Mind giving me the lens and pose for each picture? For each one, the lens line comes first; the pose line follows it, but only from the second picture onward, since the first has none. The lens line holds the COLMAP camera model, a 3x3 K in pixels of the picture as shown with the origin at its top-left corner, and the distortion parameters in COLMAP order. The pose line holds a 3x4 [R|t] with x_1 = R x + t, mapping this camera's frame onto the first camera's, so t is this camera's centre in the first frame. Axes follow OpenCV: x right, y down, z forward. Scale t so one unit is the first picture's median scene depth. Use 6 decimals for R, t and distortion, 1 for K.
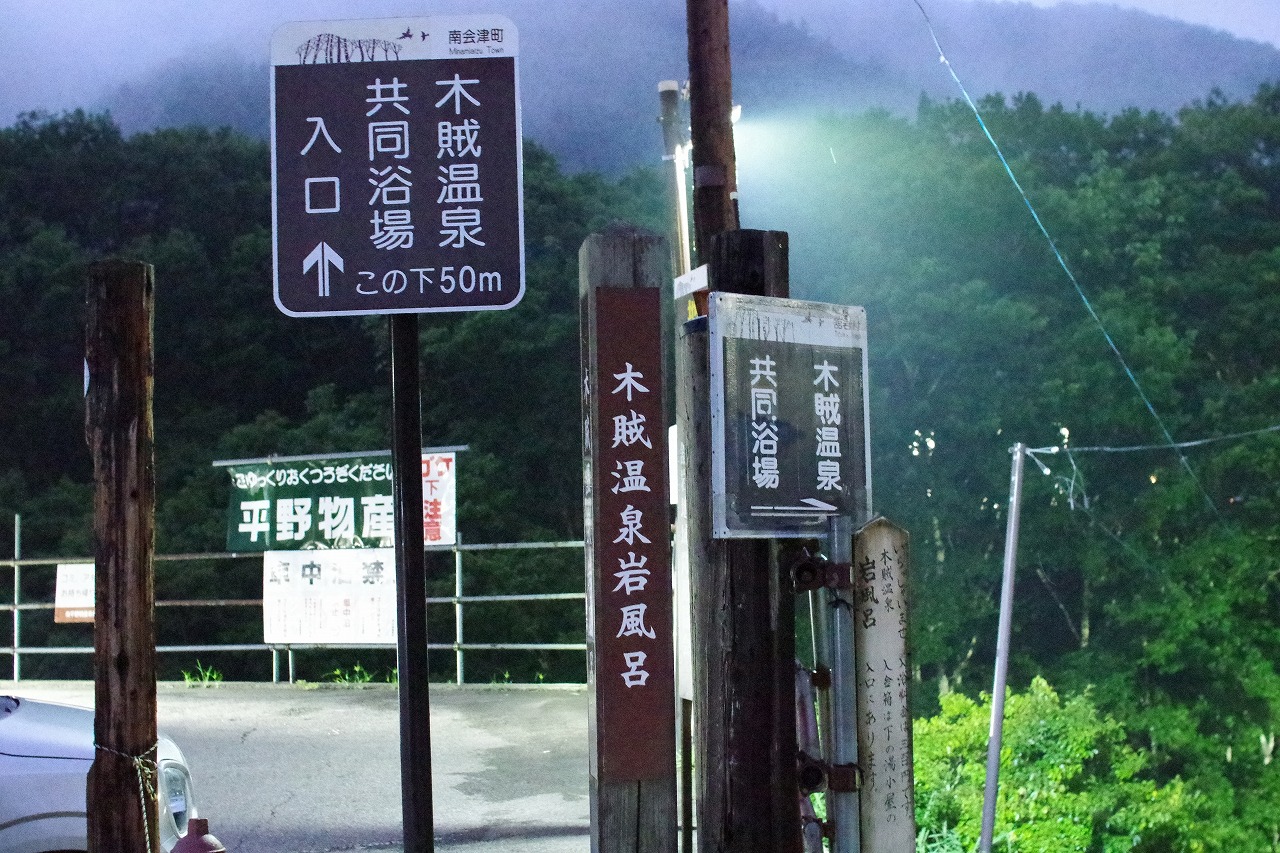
lens RADIAL K [[1671.0, 0, 638.8], [0, 1671.0, 440.8], [0, 0, 1]] dist [-0.181590, 0.284731]
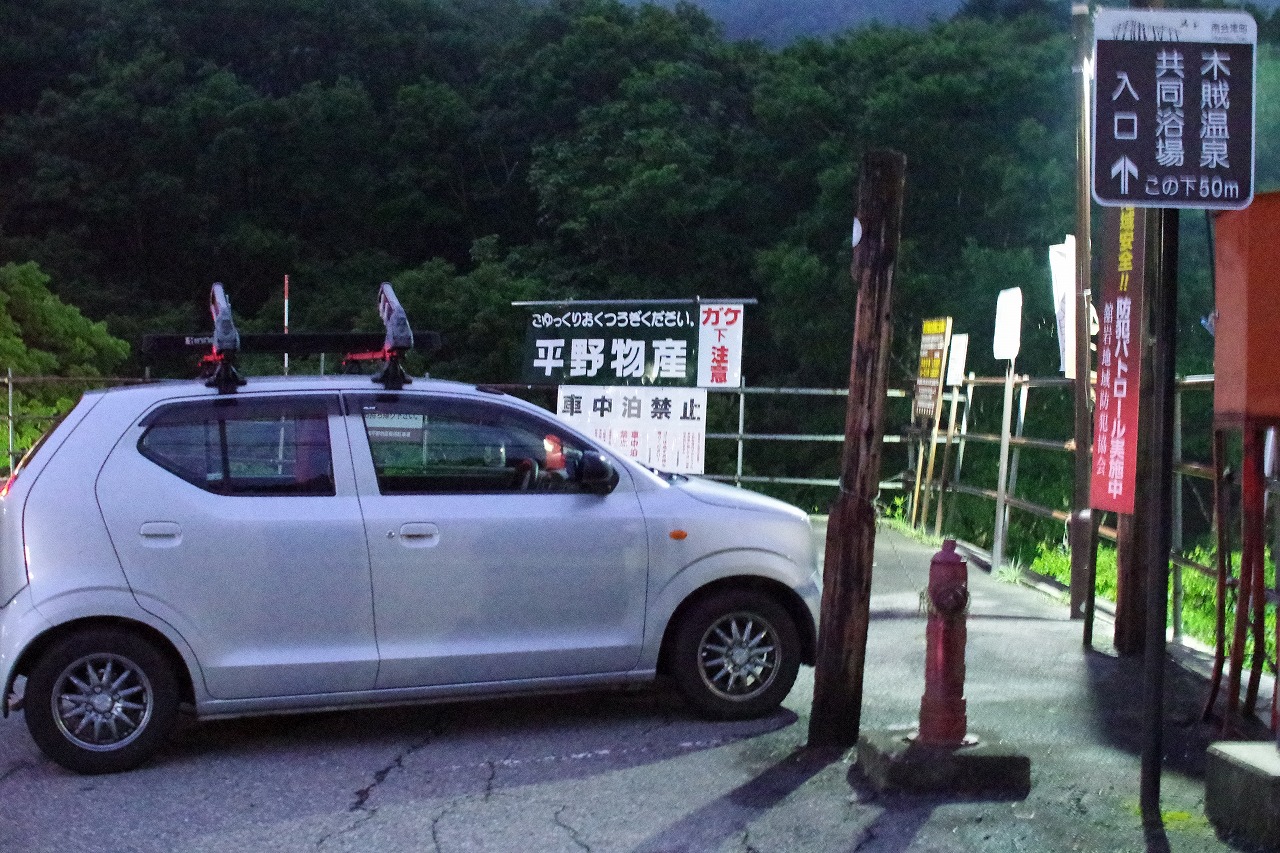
lens RADIAL K [[1671.0, 0, 638.8], [0, 1671.0, 440.8], [0, 0, 1]] dist [-0.181590, 0.284731]
pose [[0.996893, 0.056311, -0.055086, -0.524854], [-0.051592, 0.995162, 0.083615, 0.036429], [0.059528, -0.080514, 0.994974, -0.549883]]
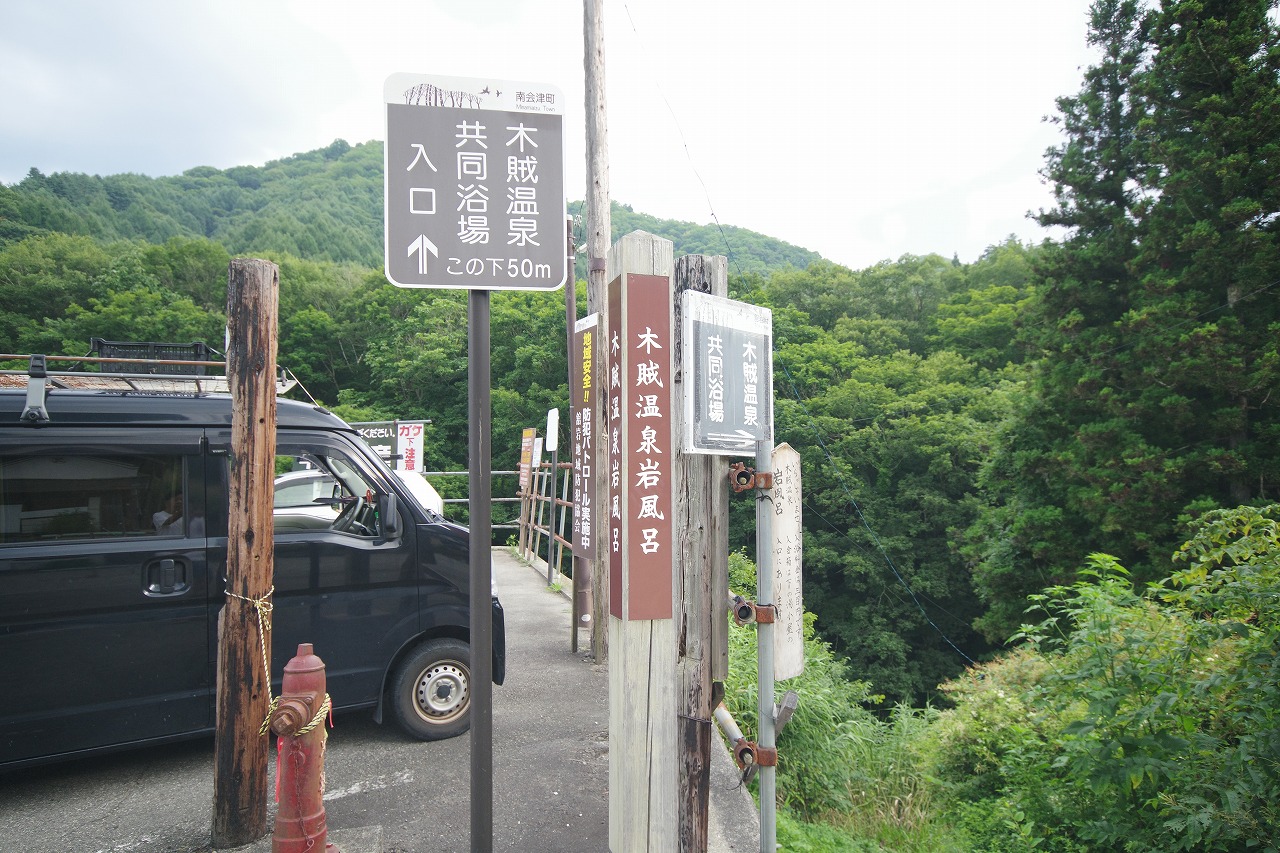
lens RADIAL K [[818.3, 0, 637.0], [0, 818.3, 434.0], [0, 0, 1]] dist [0.005053, 0.023844]
pose [[0.986490, 0.026667, 0.161637, -0.115576], [-0.027932, 0.999594, 0.005557, 0.037641], [-0.161424, -0.009996, 0.986835, 0.278249]]
